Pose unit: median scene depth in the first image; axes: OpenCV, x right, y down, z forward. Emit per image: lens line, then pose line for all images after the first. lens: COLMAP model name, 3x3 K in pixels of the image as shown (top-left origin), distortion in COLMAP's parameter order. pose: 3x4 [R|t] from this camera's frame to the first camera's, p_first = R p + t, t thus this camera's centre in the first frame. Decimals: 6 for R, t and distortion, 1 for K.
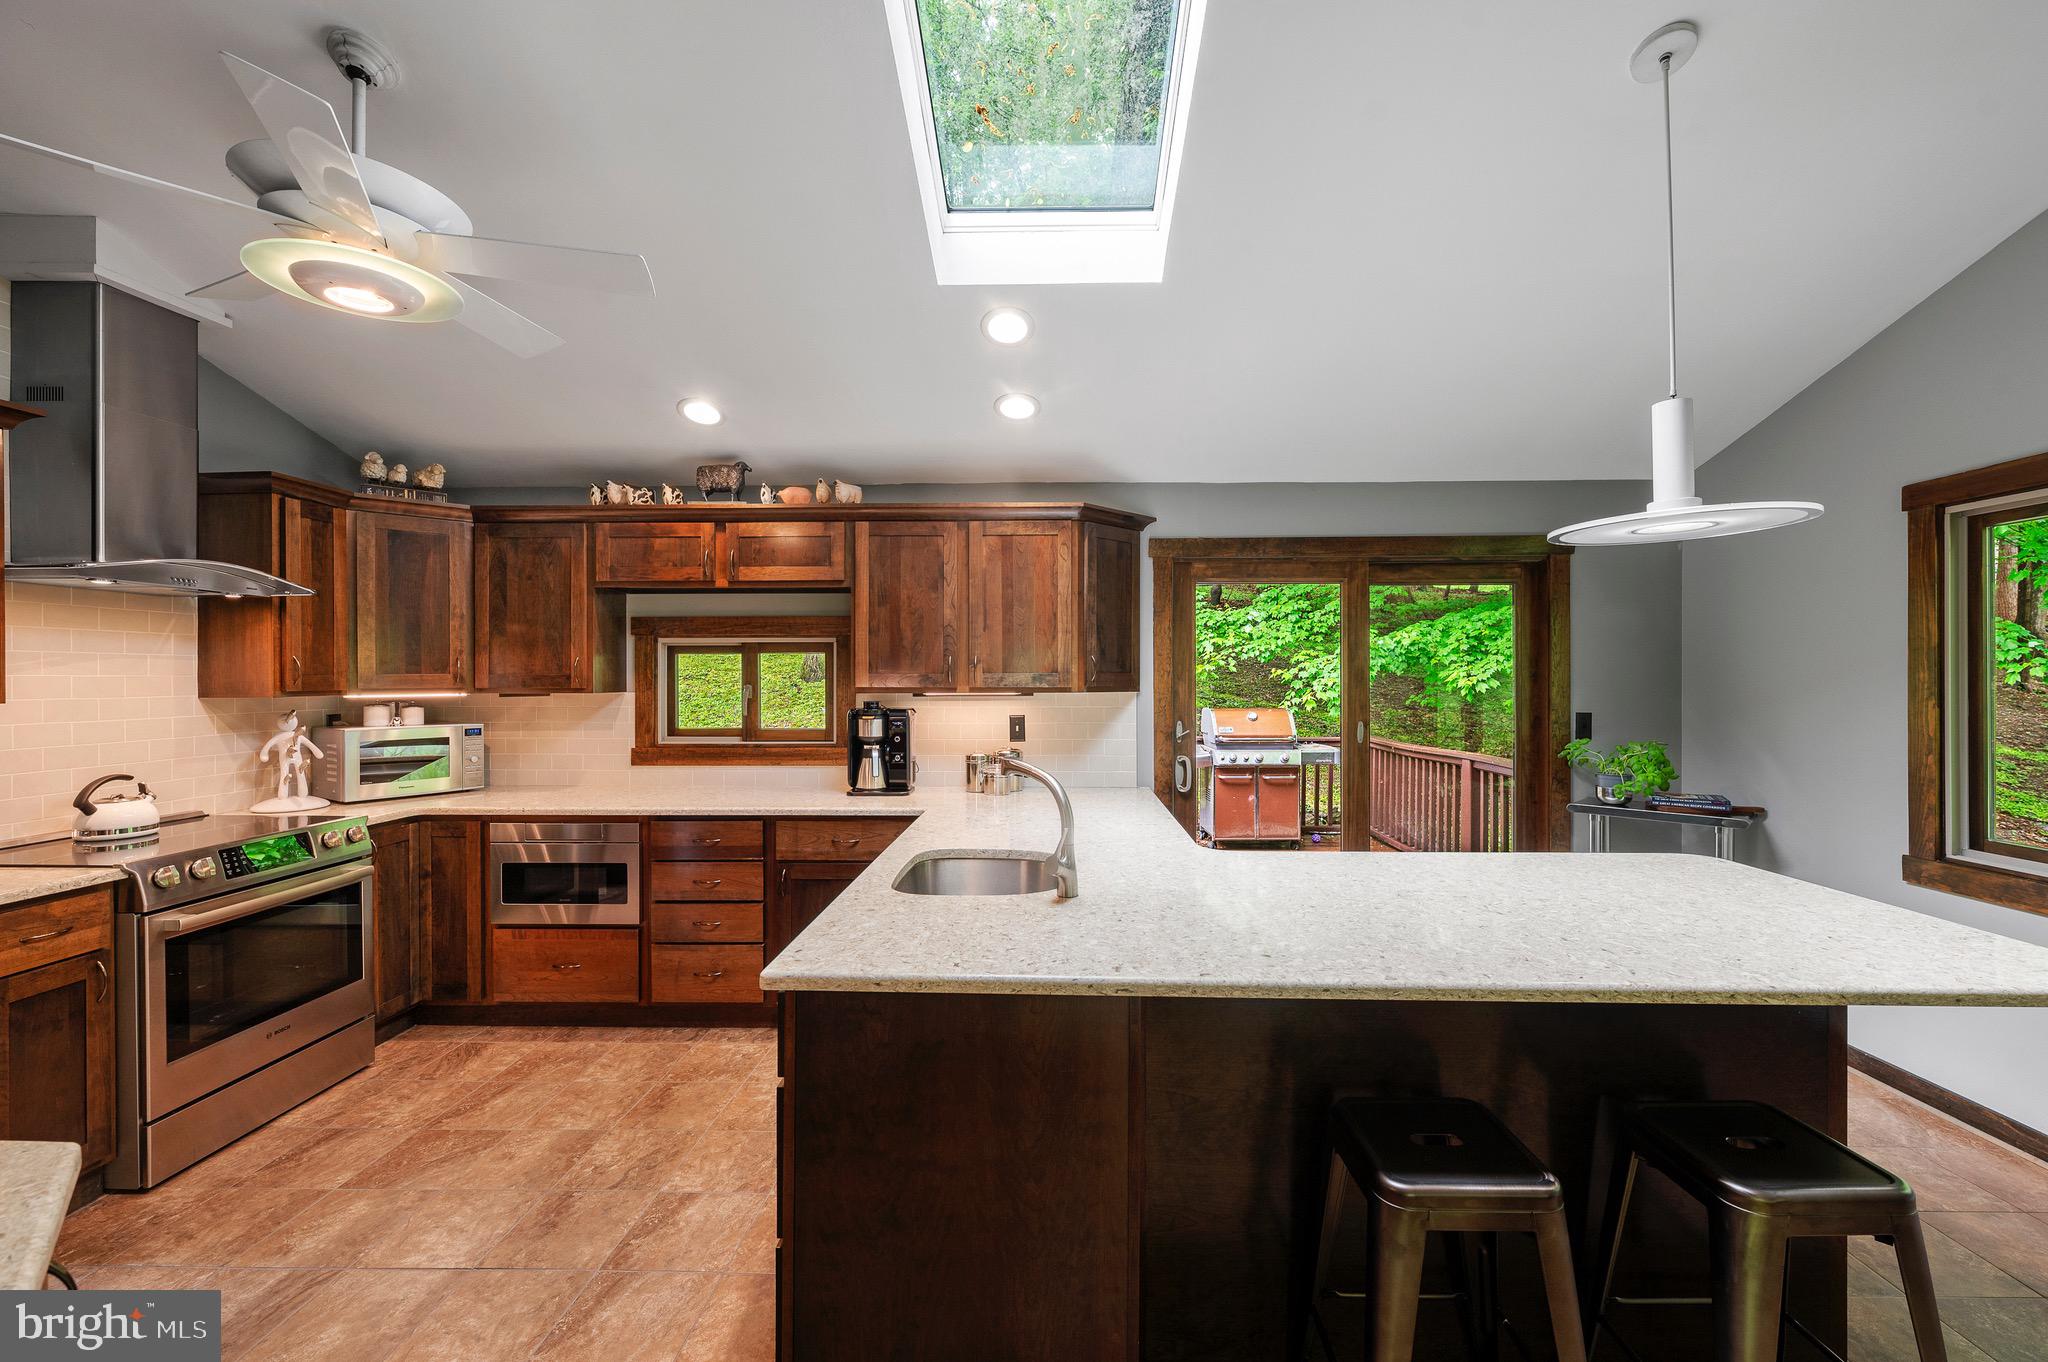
lens RADIAL K [[822.3, 0, 1036.9], [0, 822.3, 680.9], [0, 0, 1]] dist [-0.000308, -0.000492]
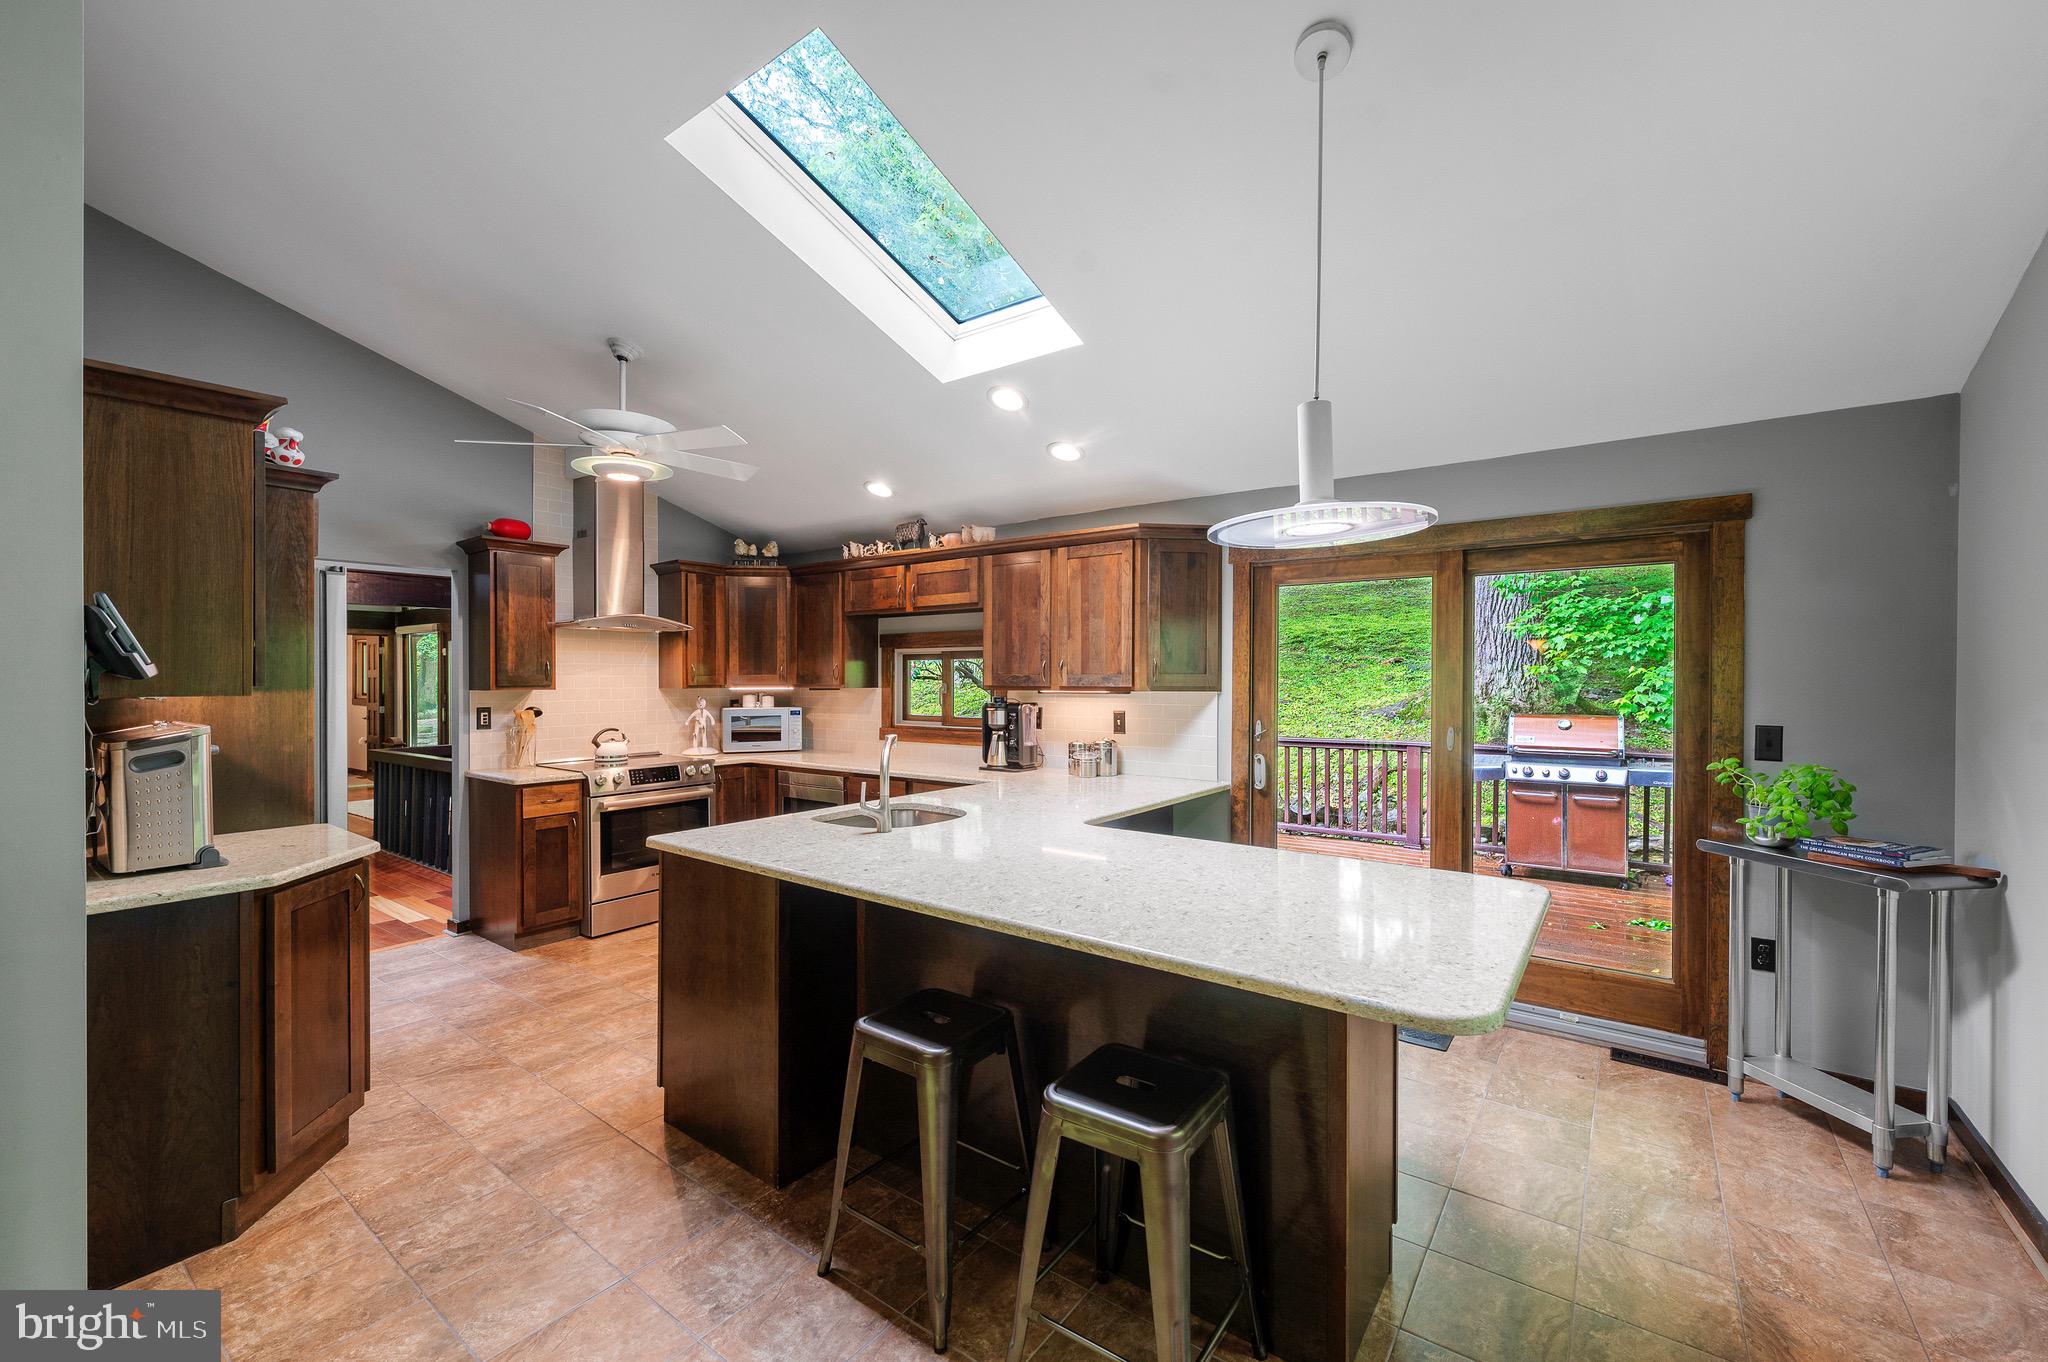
lens RADIAL K [[822.3, 0, 1031.4], [0, 822.3, 682.7], [0, 0, 1]] dist [-0.000308, -0.000492]
pose [[0.822300, 0.005352, -0.569028, 0.565591], [-0.004305, 0.999986, 0.003186, -0.000776], [0.569037, -0.000170, 0.822312, -0.011635]]
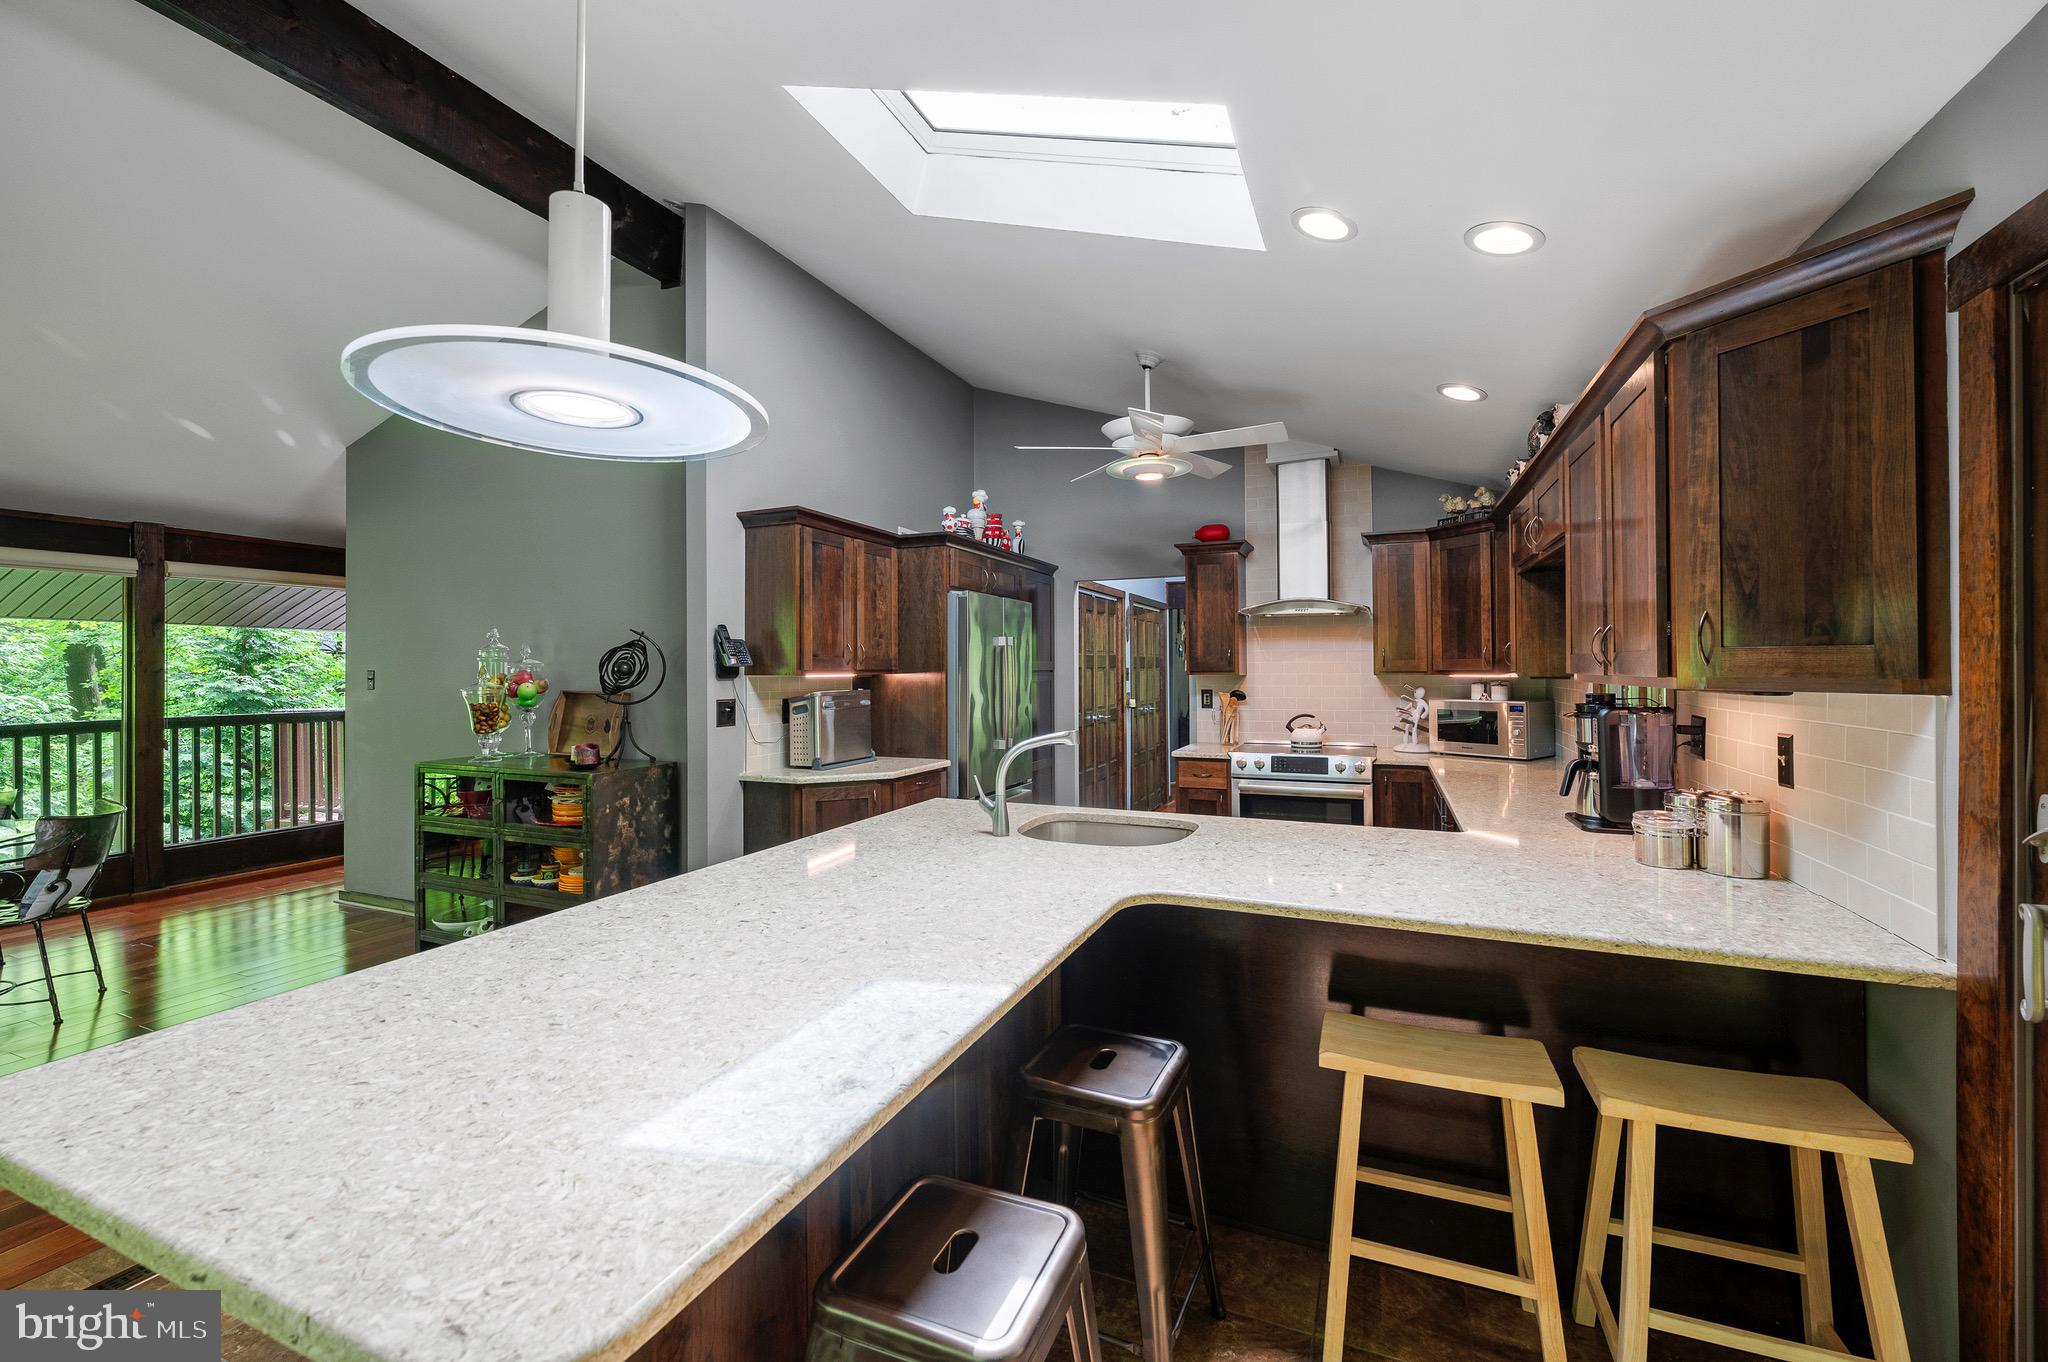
lens RADIAL K [[822.3, 0, 1038.0], [0, 822.3, 662.3], [0, 0, 1]] dist [-0.000308, -0.000492]
pose [[-0.360995, -0.000932, -0.932567, 0.646637], [0.001933, 0.999997, -0.001748, -0.002072], [0.932566, -0.002434, -0.360991, 0.814091]]
